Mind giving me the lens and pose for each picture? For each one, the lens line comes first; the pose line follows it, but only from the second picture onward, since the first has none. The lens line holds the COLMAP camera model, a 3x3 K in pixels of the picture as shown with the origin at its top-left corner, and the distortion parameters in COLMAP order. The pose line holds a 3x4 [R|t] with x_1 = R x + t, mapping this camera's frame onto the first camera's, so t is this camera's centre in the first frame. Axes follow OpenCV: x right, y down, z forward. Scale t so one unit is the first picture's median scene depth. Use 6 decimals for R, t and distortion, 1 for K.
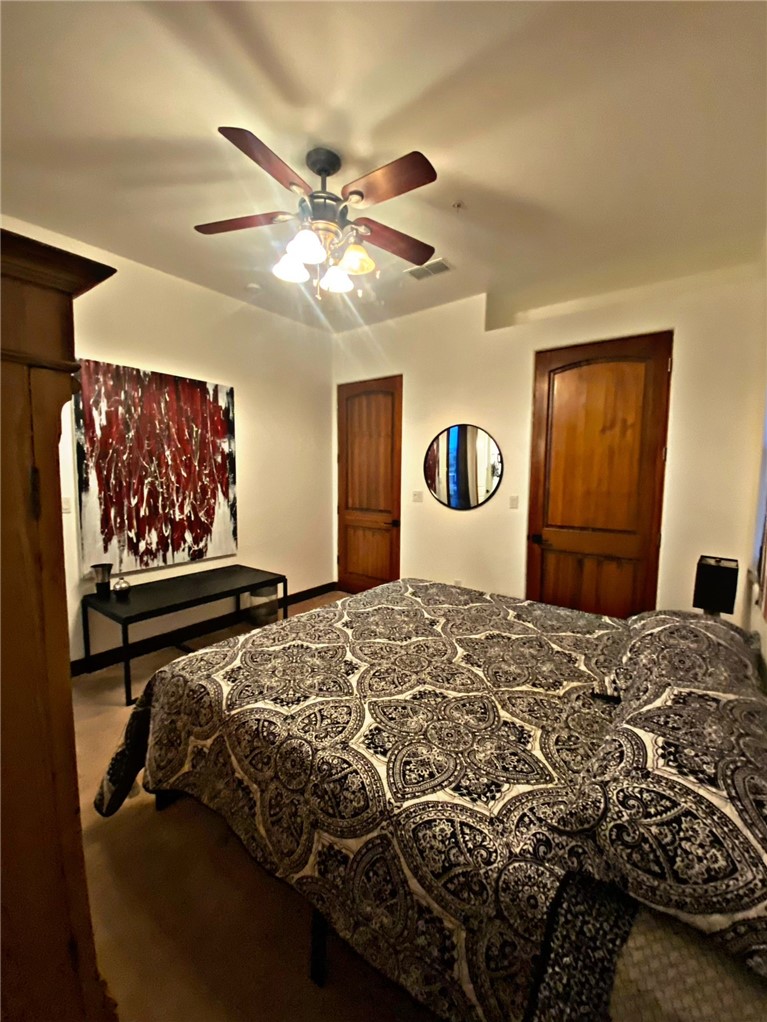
lens RADIAL K [[411.6, 0, 385.9], [0, 411.6, 507.9], [0, 0, 1]] dist [0.043754, -0.033263]
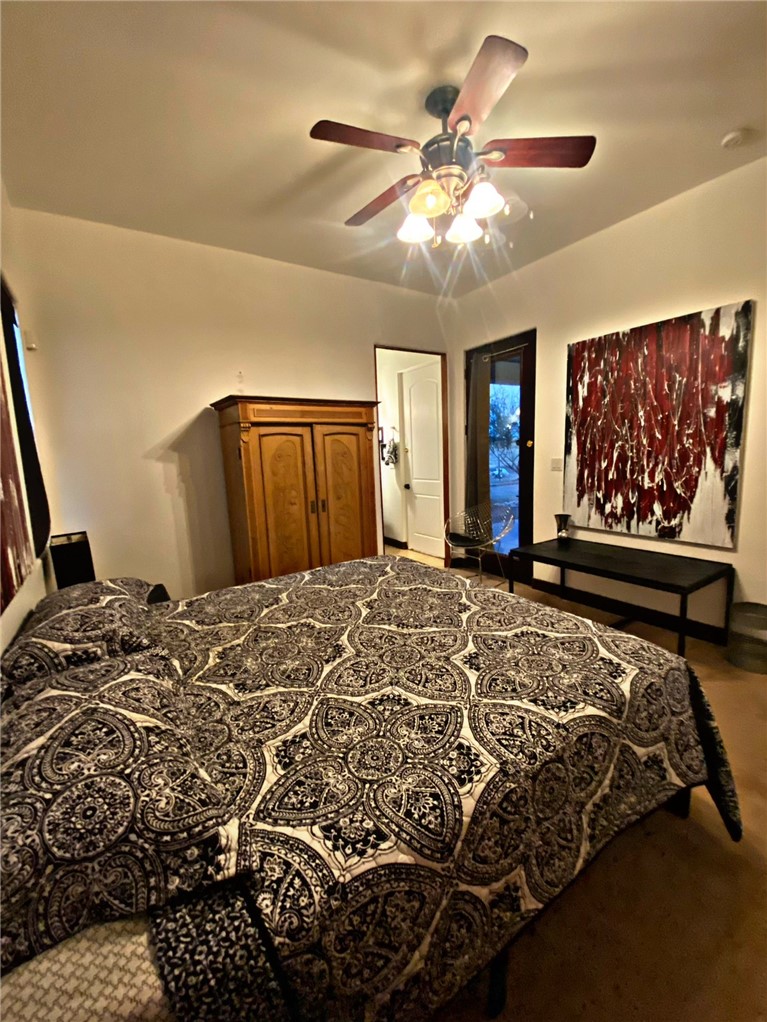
lens RADIAL K [[411.6, 0, 385.9], [0, 411.6, 507.9], [0, 0, 1]] dist [0.043754, -0.033263]
pose [[-0.322412, 0.137705, -0.936530, 0.548970], [-0.047301, 0.985782, 0.161231, -0.048475], [0.945417, 0.096281, -0.311314, 0.776478]]
